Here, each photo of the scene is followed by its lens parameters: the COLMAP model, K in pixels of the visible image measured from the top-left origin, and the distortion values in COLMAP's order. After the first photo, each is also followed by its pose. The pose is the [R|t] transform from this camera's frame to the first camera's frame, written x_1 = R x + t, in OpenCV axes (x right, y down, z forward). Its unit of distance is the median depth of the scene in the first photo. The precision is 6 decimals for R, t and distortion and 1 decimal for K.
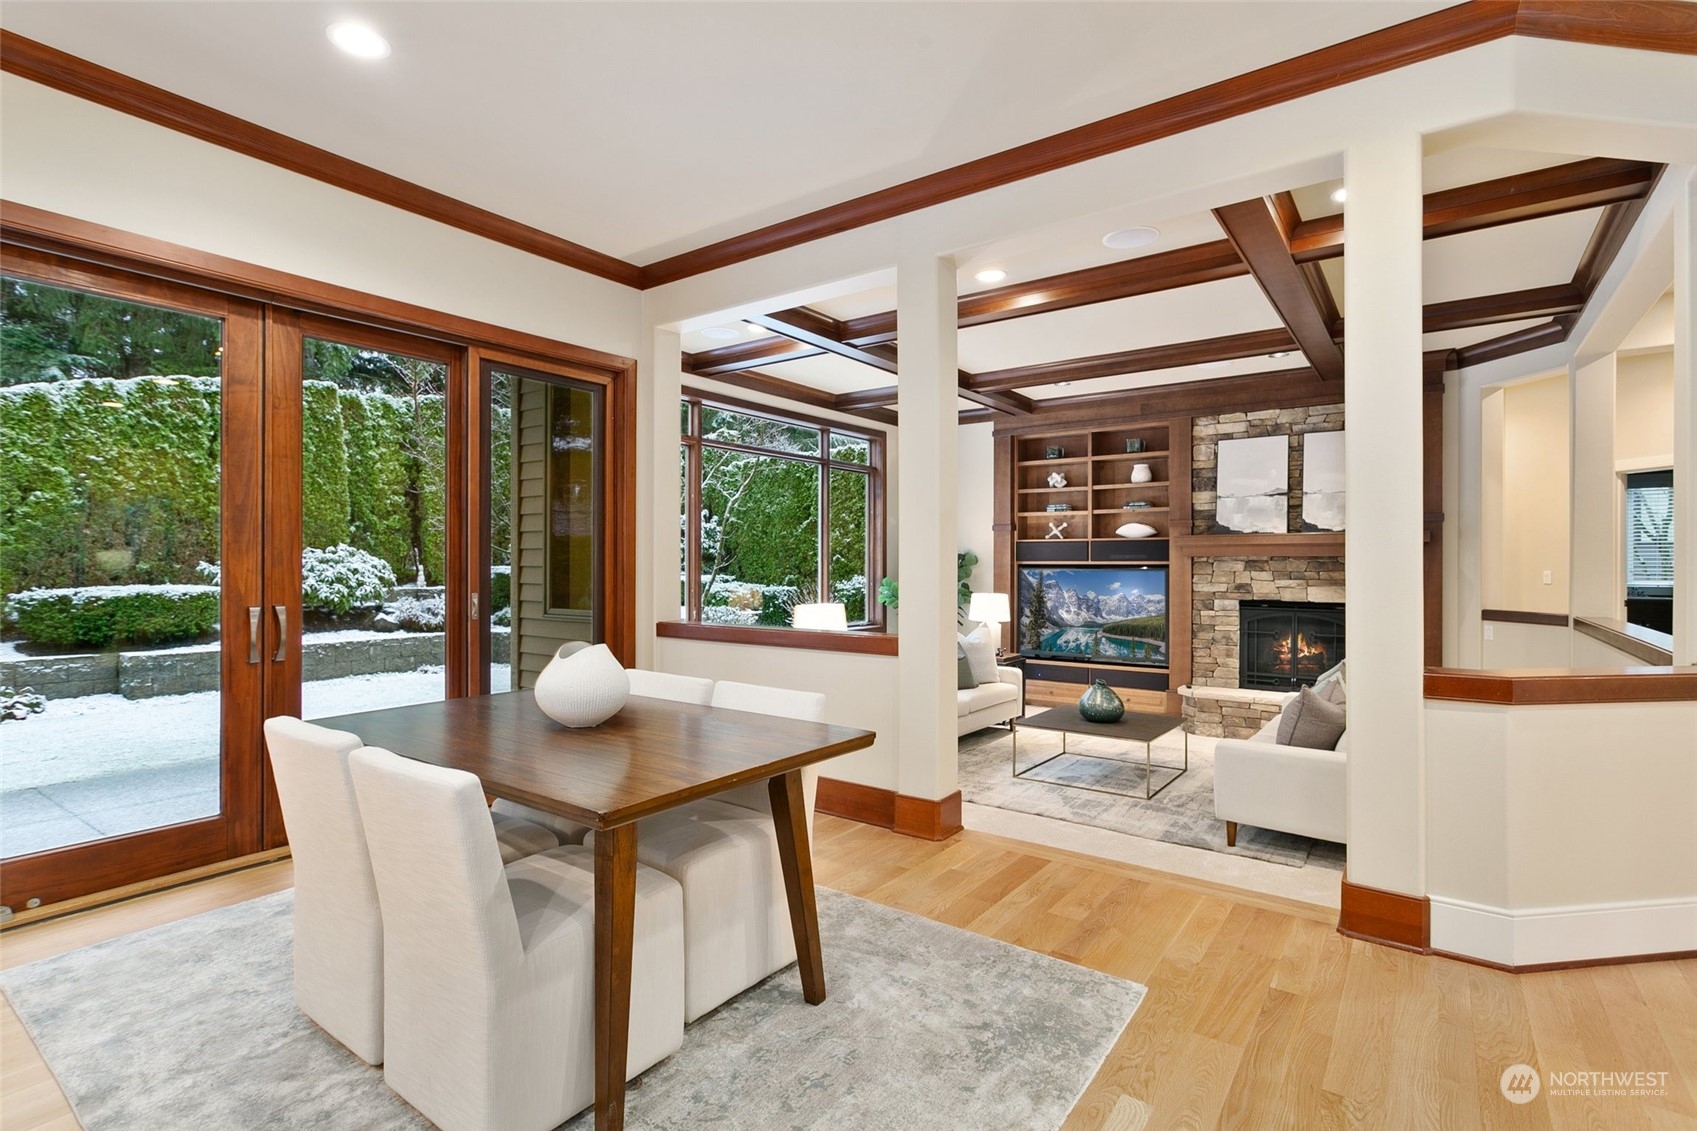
lens RADIAL K [[814.9, 0, 843.1], [0, 814.9, 563.0], [0, 0, 1]] dist [-0.000689, 0.001694]
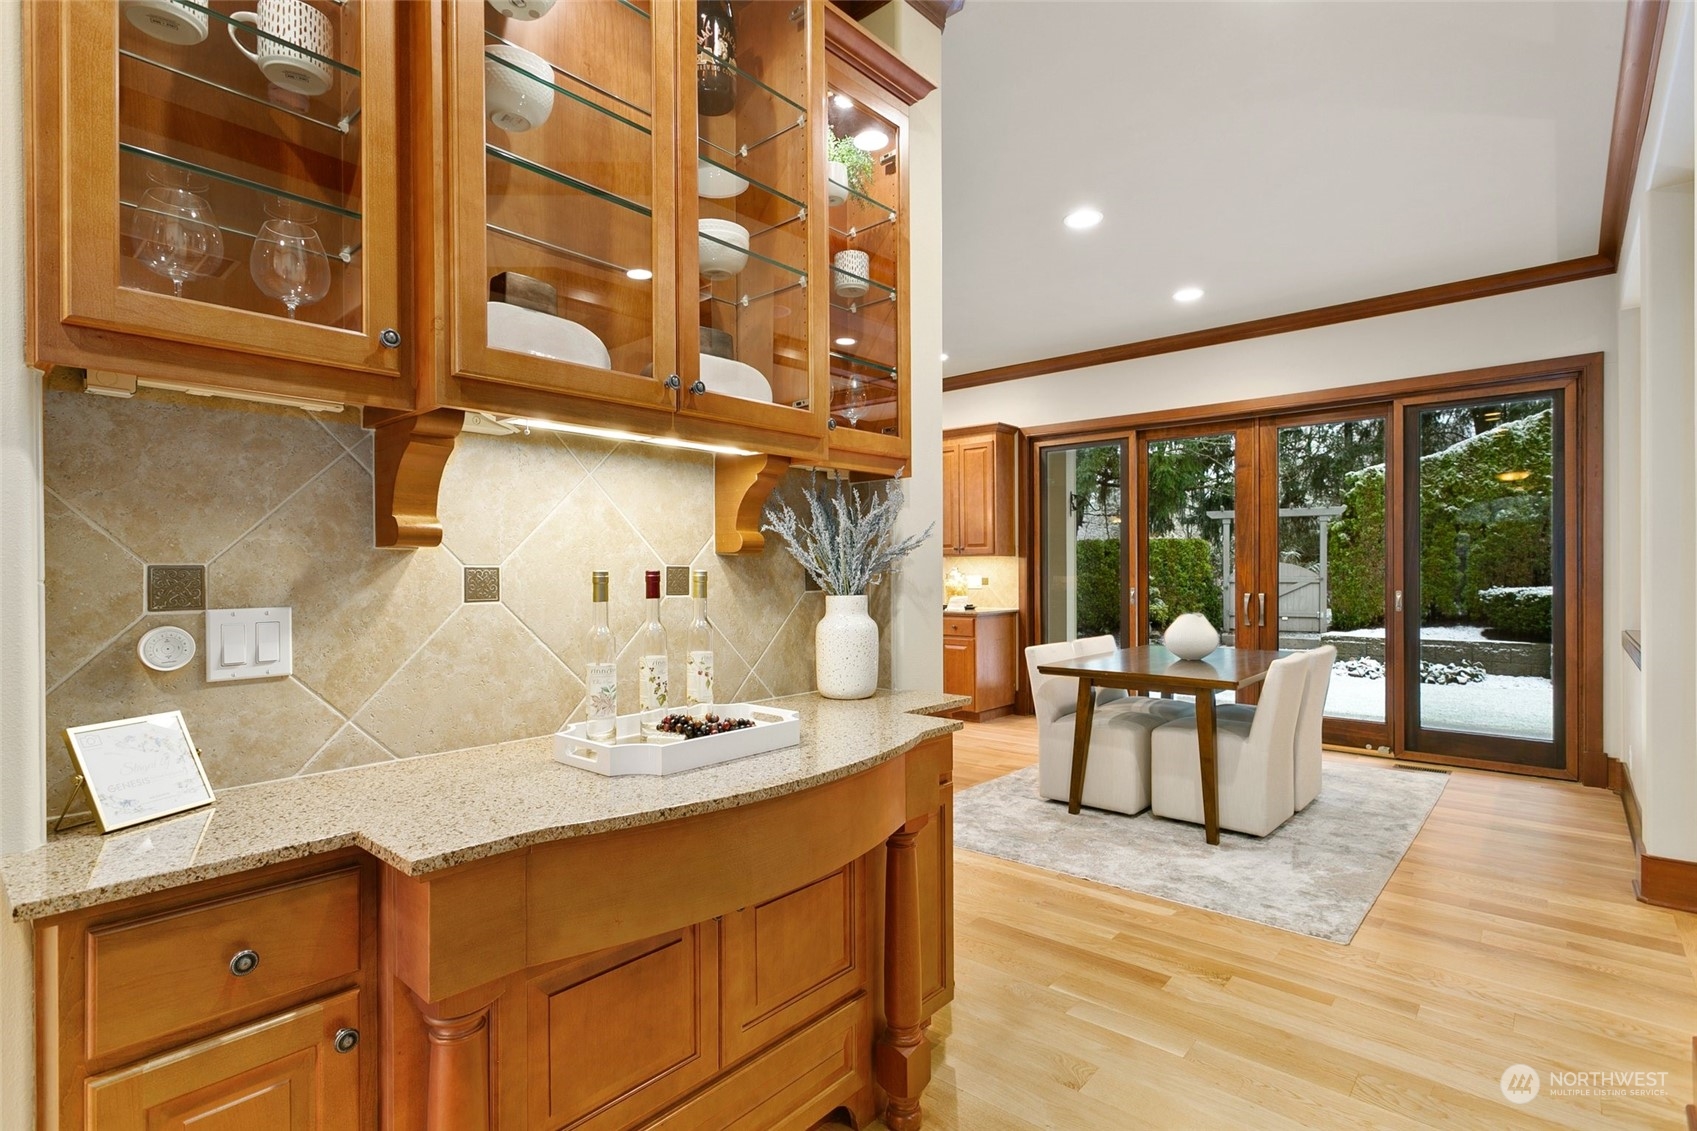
lens RADIAL K [[814.9, 0, 839.8], [0, 814.9, 578.6], [0, 0, 1]] dist [-0.000689, 0.001694]
pose [[-0.094336, 0.010098, -0.995489, 0.469903], [0.006016, 0.999936, 0.009573, 0.000012], [0.995522, -0.005086, -0.094391, 0.125111]]
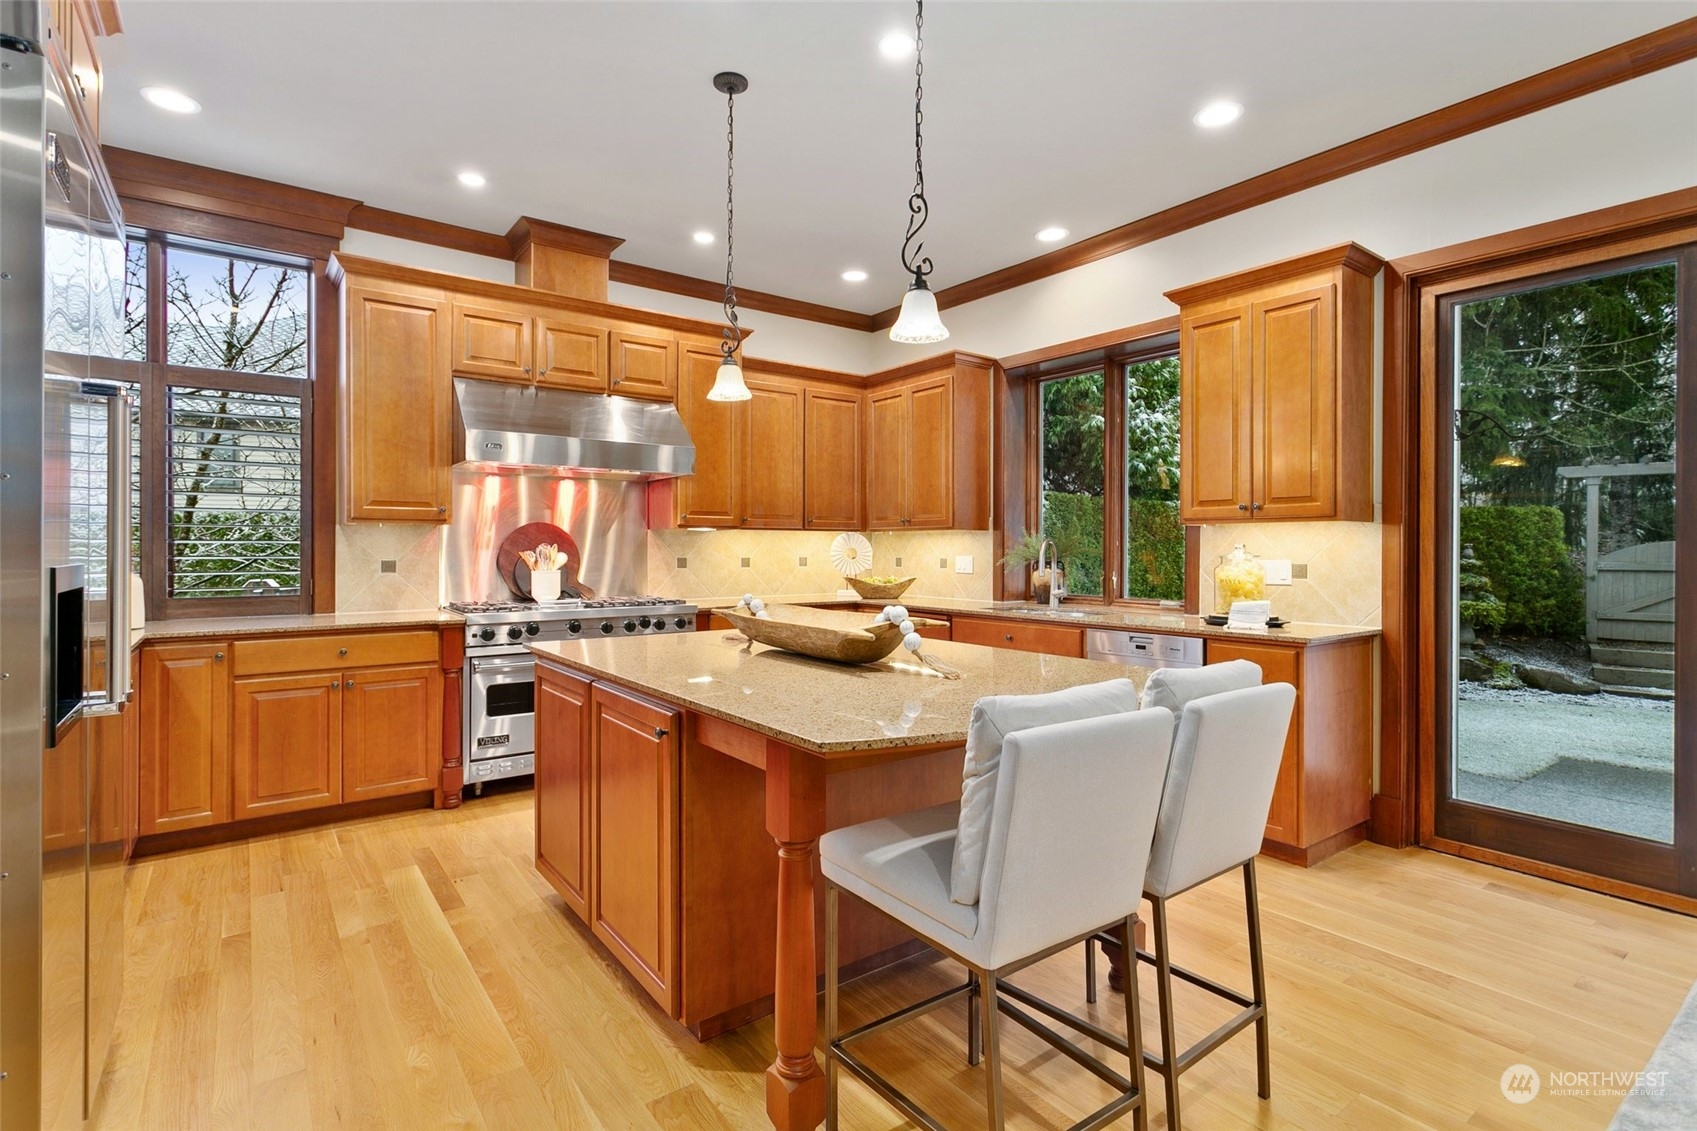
lens RADIAL K [[814.9, 0, 855.8], [0, 814.9, 558.3], [0, 0, 1]] dist [-0.000689, 0.001694]
pose [[-0.290873, 0.010631, -0.956703, 0.070469], [-0.001732, 0.999931, 0.011638, 0.000382], [0.956760, 0.005042, -0.290834, 0.092575]]
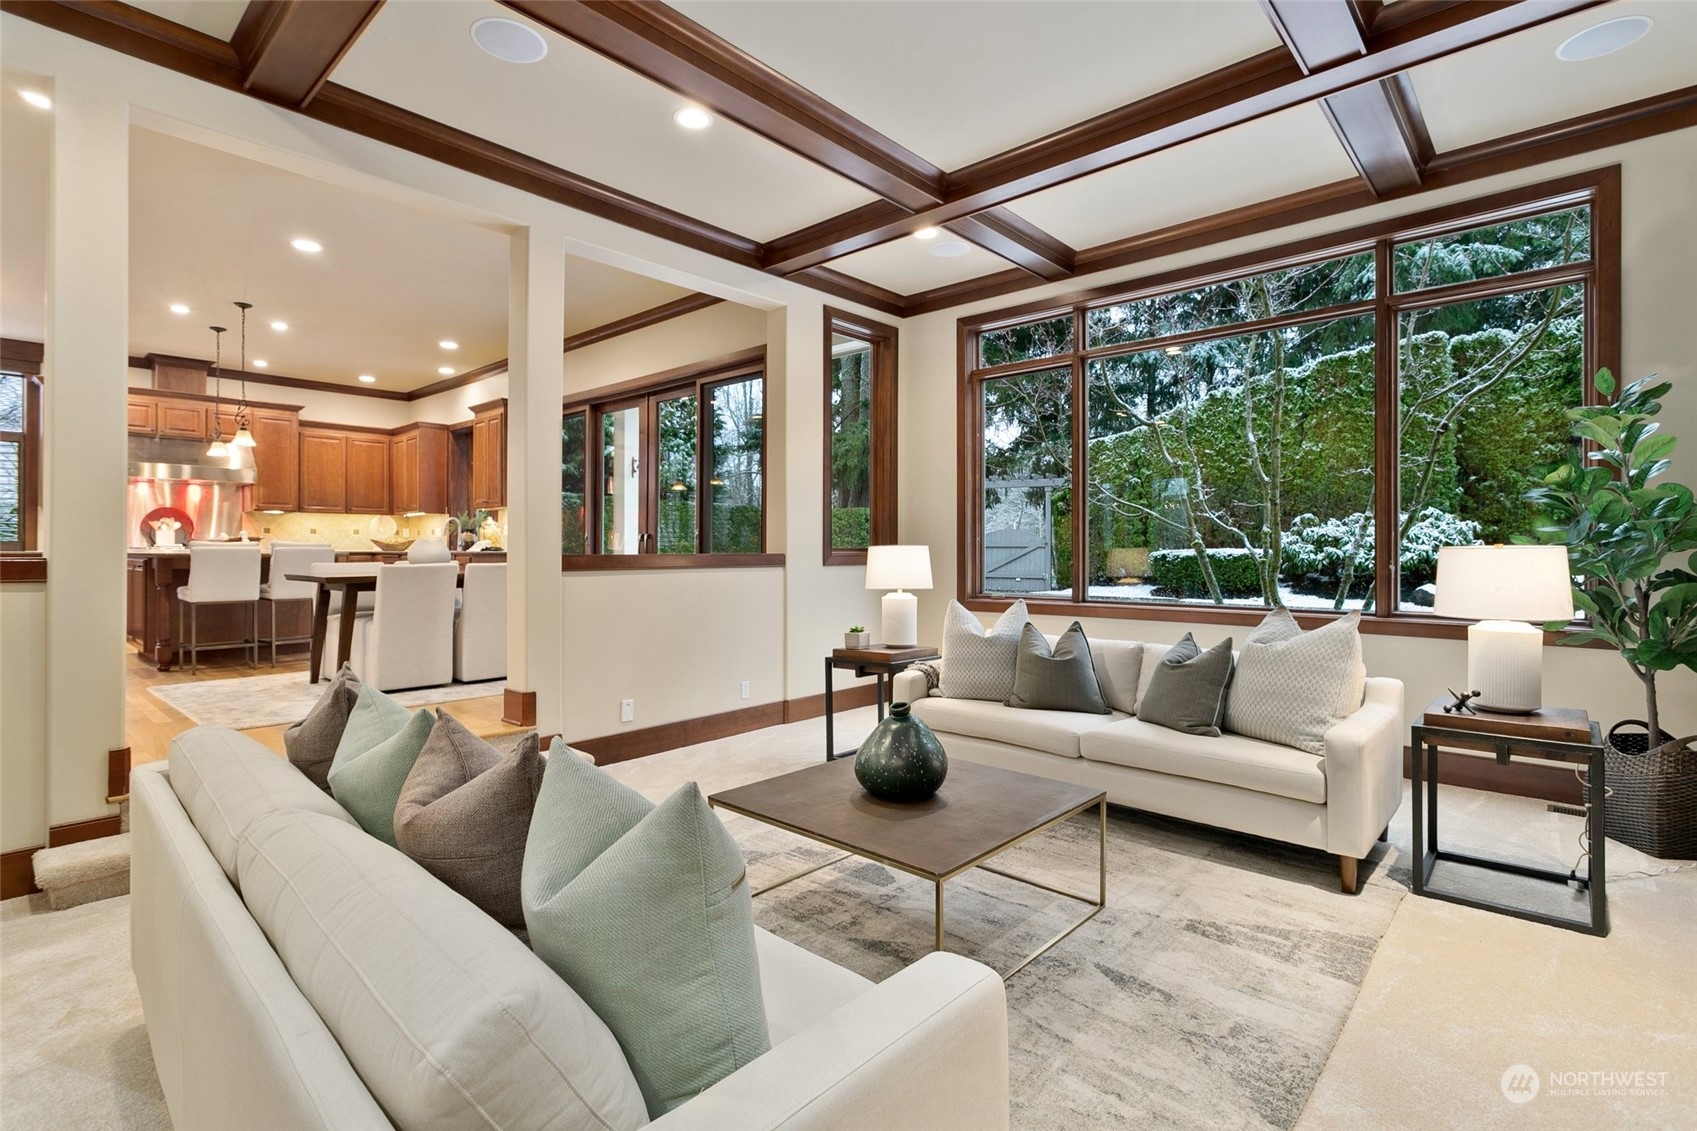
lens RADIAL K [[814.9, 0, 867.0], [0, 814.9, 551.3], [0, 0, 1]] dist [-0.000689, 0.001694]
pose [[-0.101496, 0.000911, -0.994836, 0.603916], [-0.000584, 0.999999, 0.000976, 0.042274], [0.994836, 0.000680, -0.101495, 0.791786]]
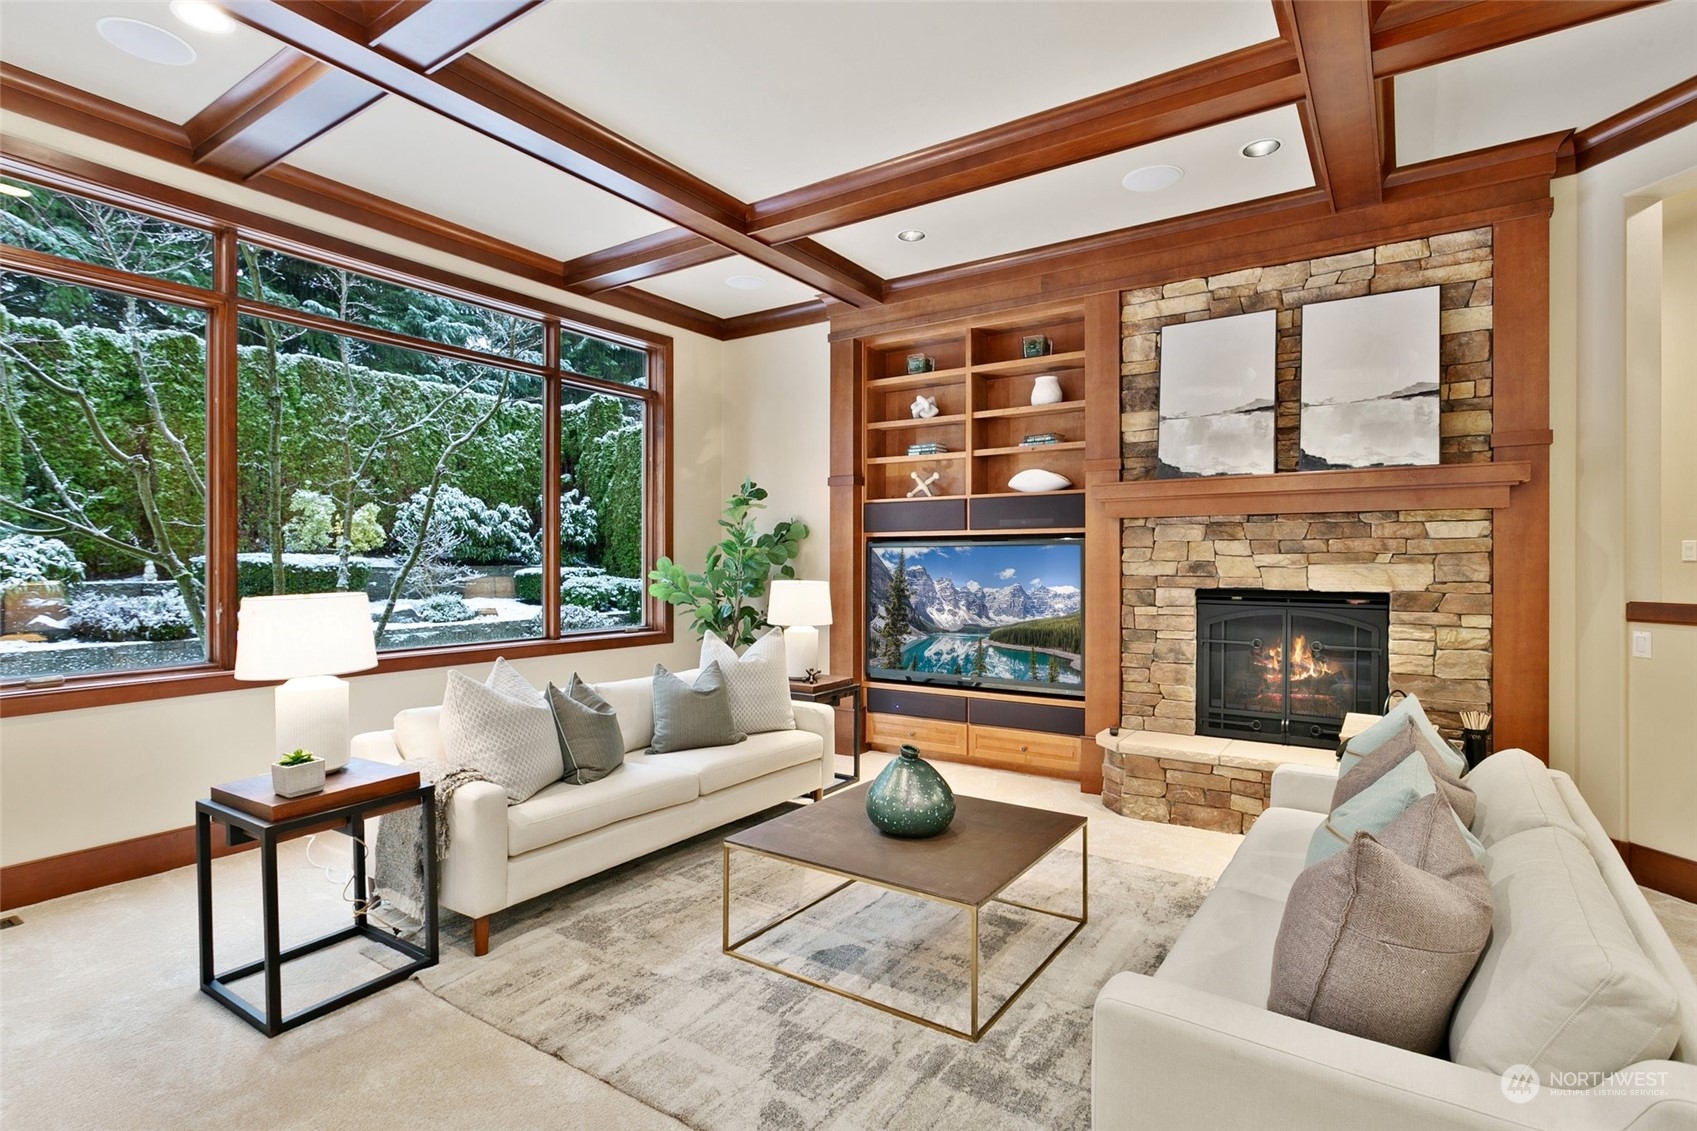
lens RADIAL K [[814.9, 0, 854.3], [0, 814.9, 564.7], [0, 0, 1]] dist [-0.000689, 0.001694]
pose [[0.999222, -0.001090, 0.039434, 0.202934], [0.001025, 0.999998, 0.001684, 0.025491], [-0.039436, -0.001642, 0.999221, 0.393741]]
